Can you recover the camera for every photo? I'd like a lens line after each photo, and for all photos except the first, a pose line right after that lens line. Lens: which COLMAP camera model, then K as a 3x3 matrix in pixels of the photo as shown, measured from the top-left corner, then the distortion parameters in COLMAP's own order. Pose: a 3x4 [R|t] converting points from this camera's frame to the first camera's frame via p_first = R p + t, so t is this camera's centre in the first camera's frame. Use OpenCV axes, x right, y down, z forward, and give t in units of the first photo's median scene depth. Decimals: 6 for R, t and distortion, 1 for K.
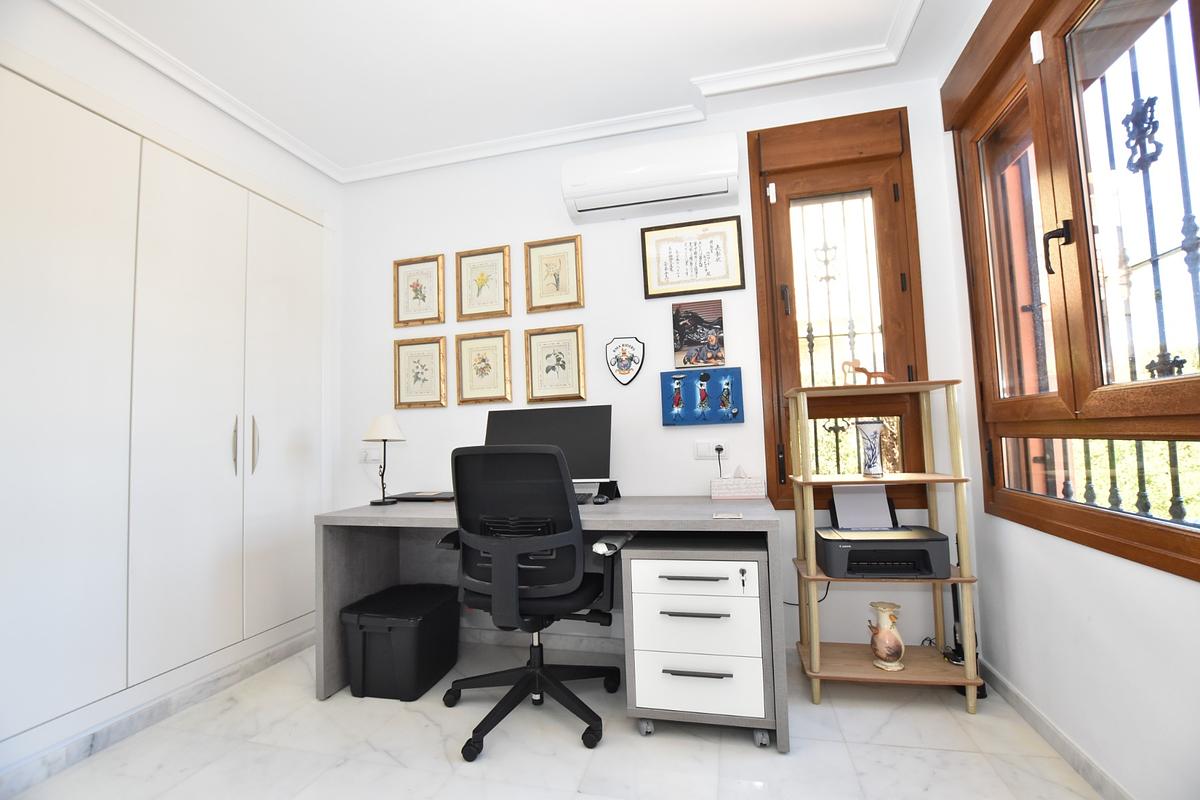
lens RADIAL K [[535.3, 0, 603.2], [0, 535.3, 397.9], [0, 0, 1]] dist [-0.021929, 0.002101]
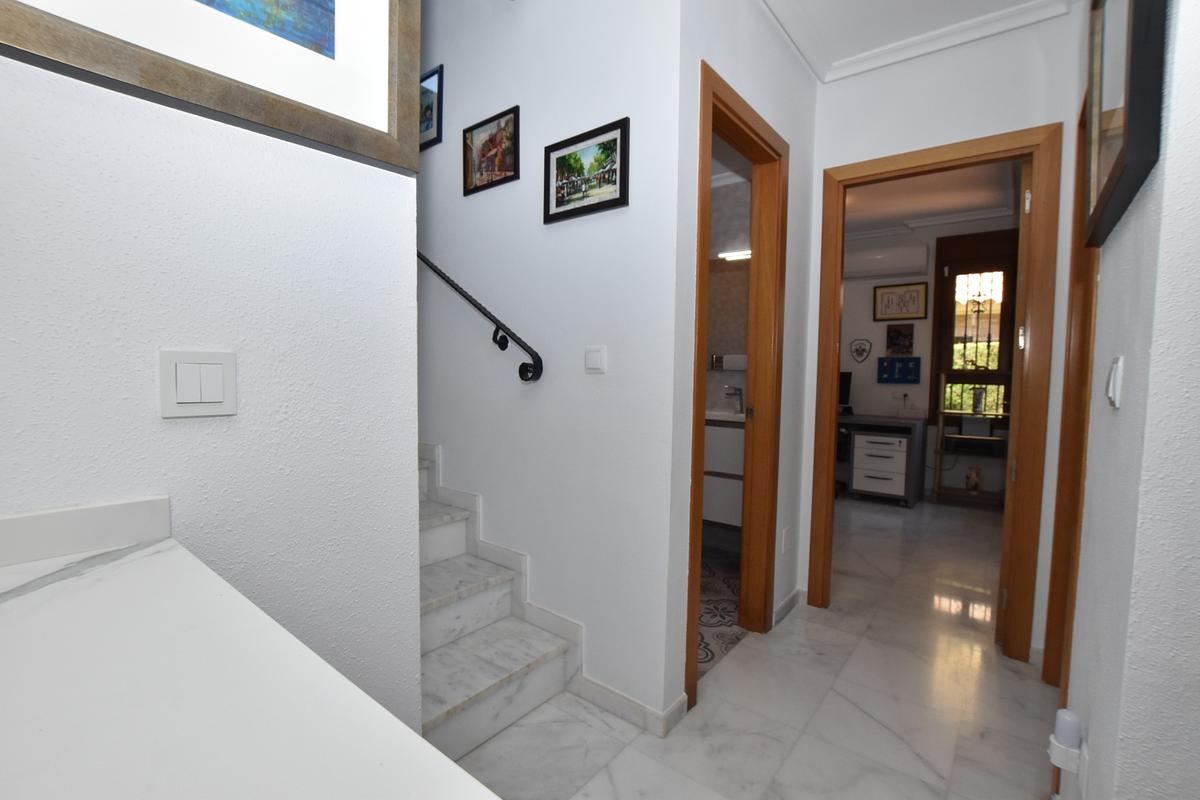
lens RADIAL K [[535.3, 0, 602.0], [0, 535.3, 399.5], [0, 0, 1]] dist [-0.021929, 0.002101]
pose [[0.904750, 0.069960, -0.420159, 0.014243], [-0.018392, 0.991916, 0.125557, -0.129359], [0.425547, -0.105870, 0.898722, -1.397027]]
